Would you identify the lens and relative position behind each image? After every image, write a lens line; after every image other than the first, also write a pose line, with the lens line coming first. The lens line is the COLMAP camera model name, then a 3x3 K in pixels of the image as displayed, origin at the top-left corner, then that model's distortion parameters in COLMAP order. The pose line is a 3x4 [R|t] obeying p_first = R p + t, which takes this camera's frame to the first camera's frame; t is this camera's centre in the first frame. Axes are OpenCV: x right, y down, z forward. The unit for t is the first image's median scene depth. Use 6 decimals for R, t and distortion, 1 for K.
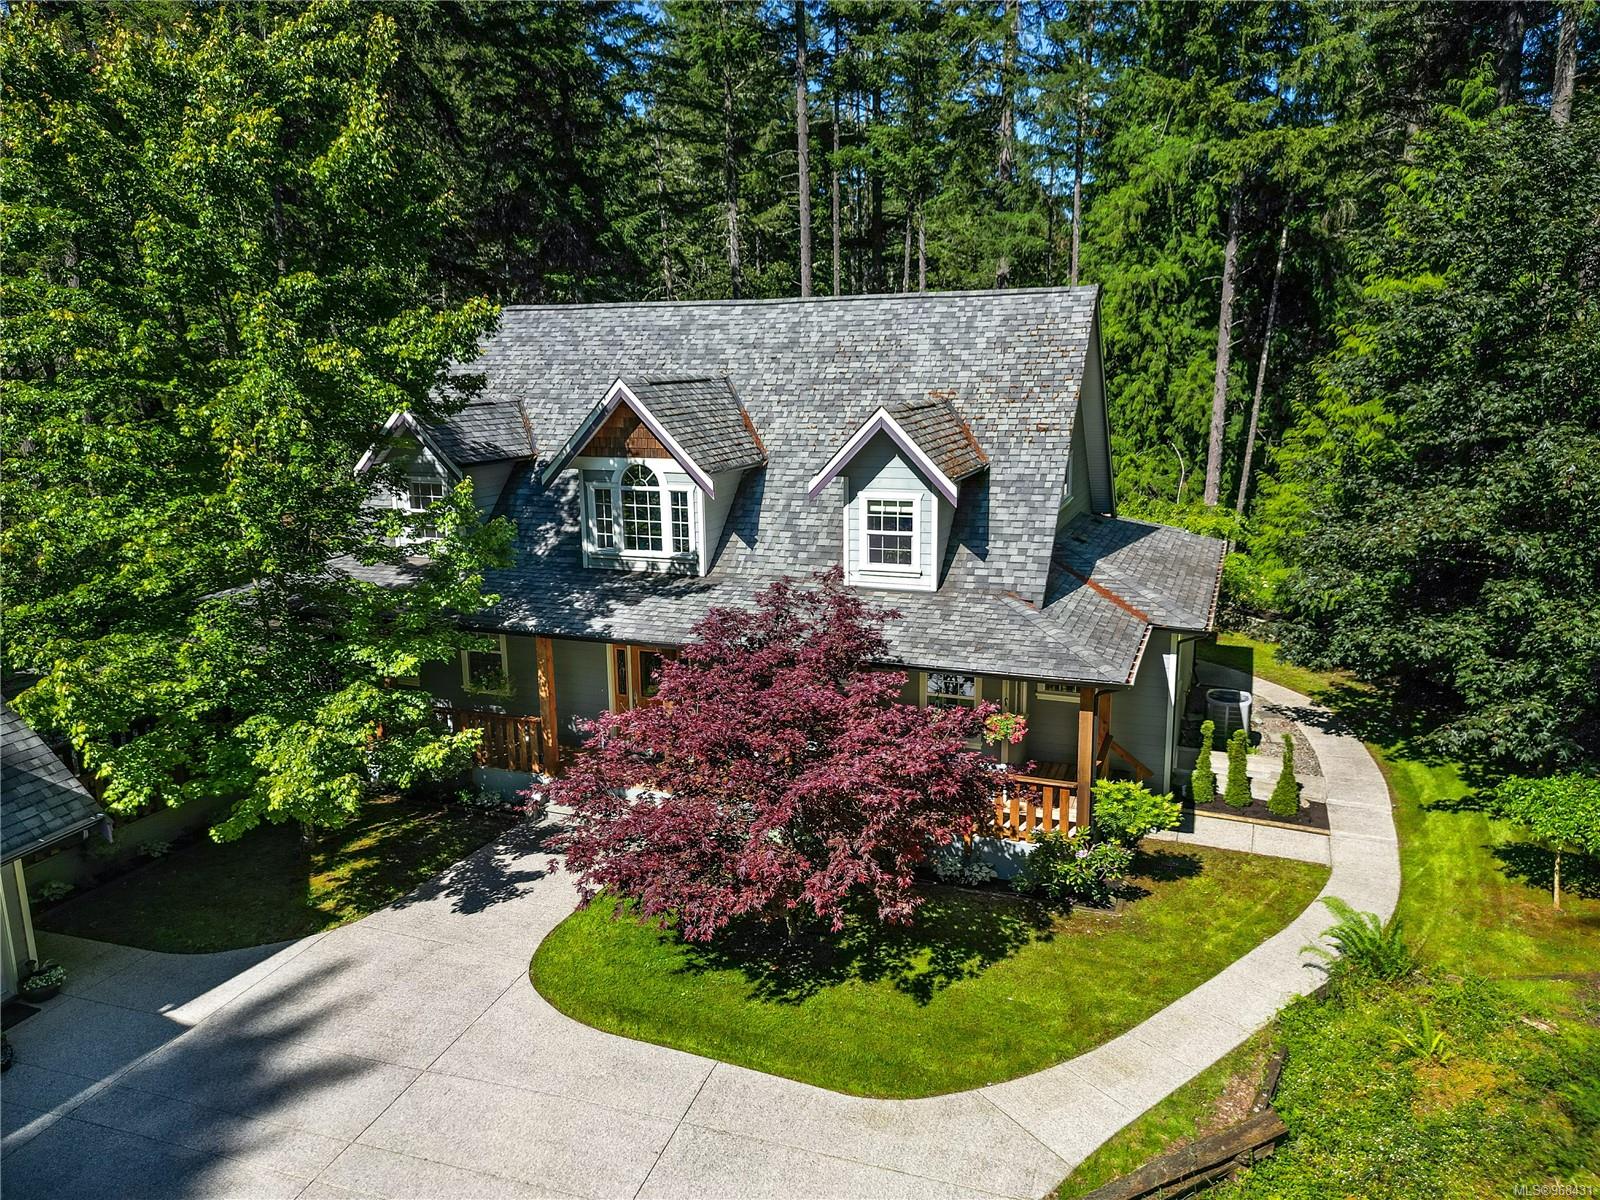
lens RADIAL K [[1100.2, 0, 800.0], [0, 1100.2, 600.0], [0, 0, 1]] dist [0.085182, -0.068845]
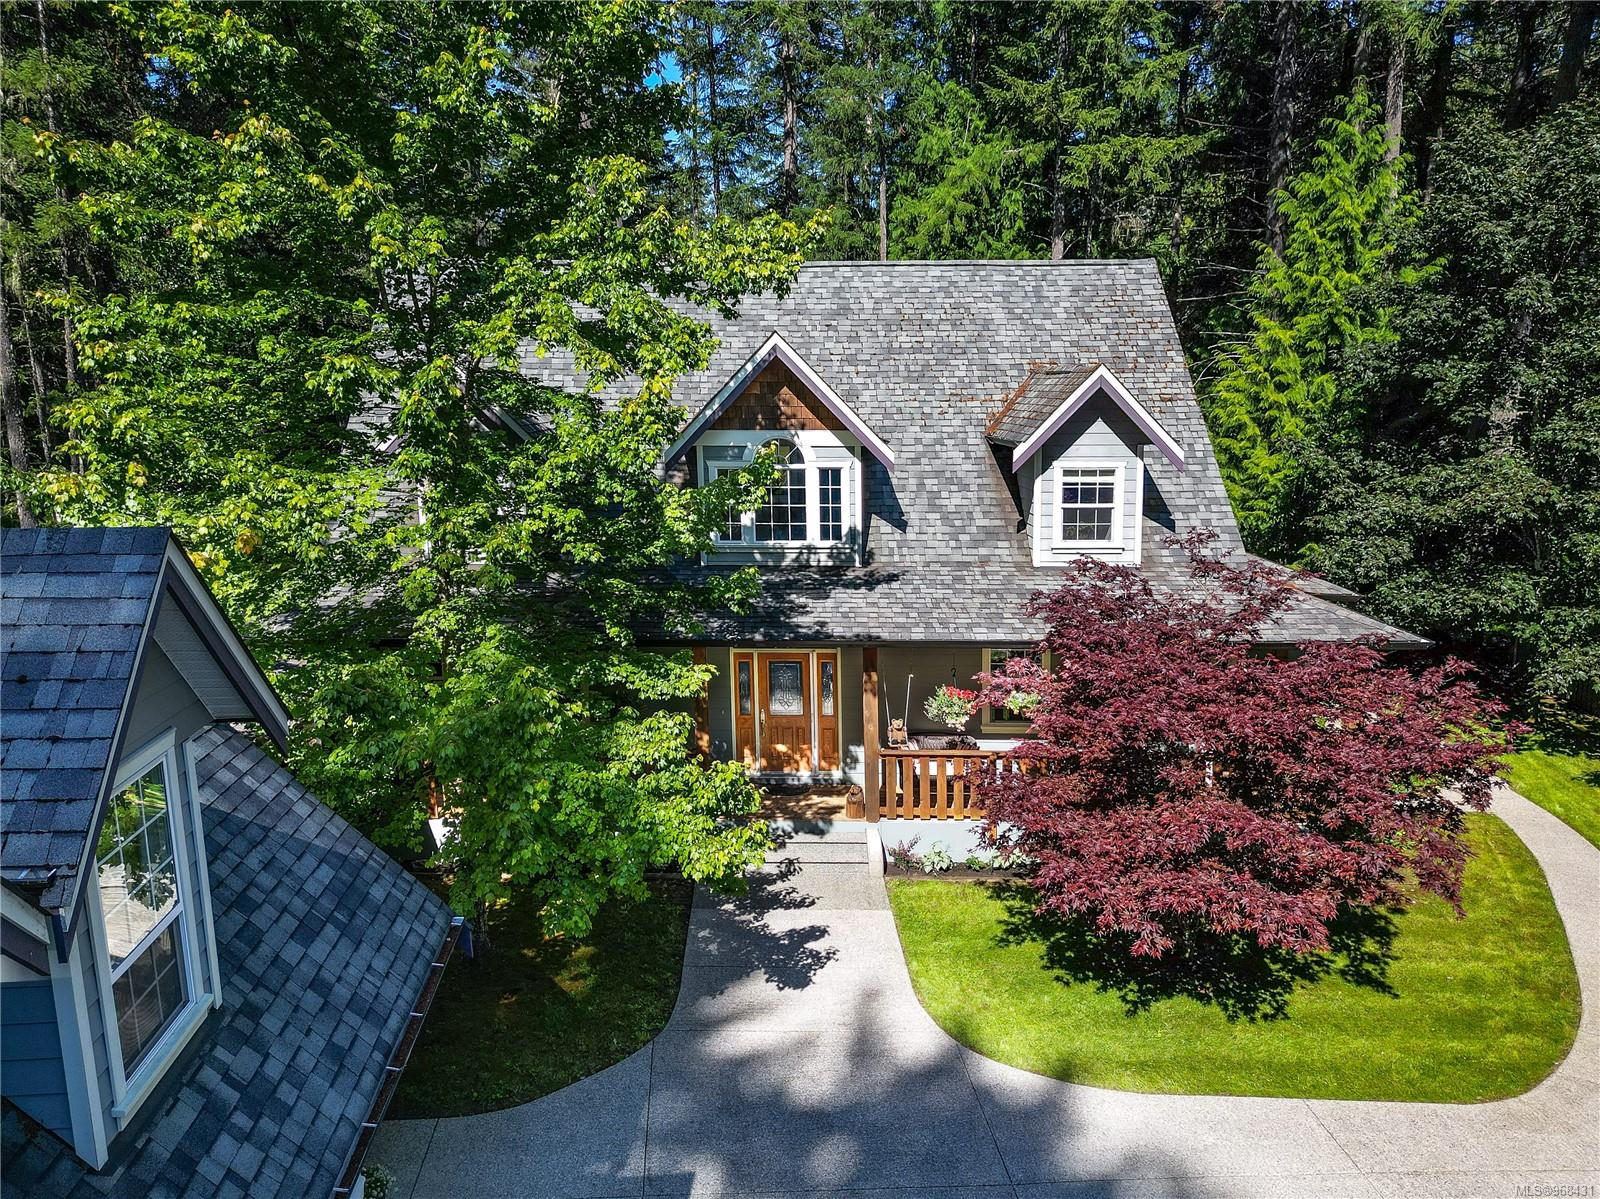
lens RADIAL K [[1146.8, 0, 723.2], [0, 1146.8, 619.5], [0, 0, 1]] dist [0.044580, -0.000223]
pose [[0.930744, -0.058599, 0.360945, -0.488131], [0.065183, 0.997855, -0.006084, 0.017184], [-0.359814, 0.029190, 0.932567, 0.194738]]
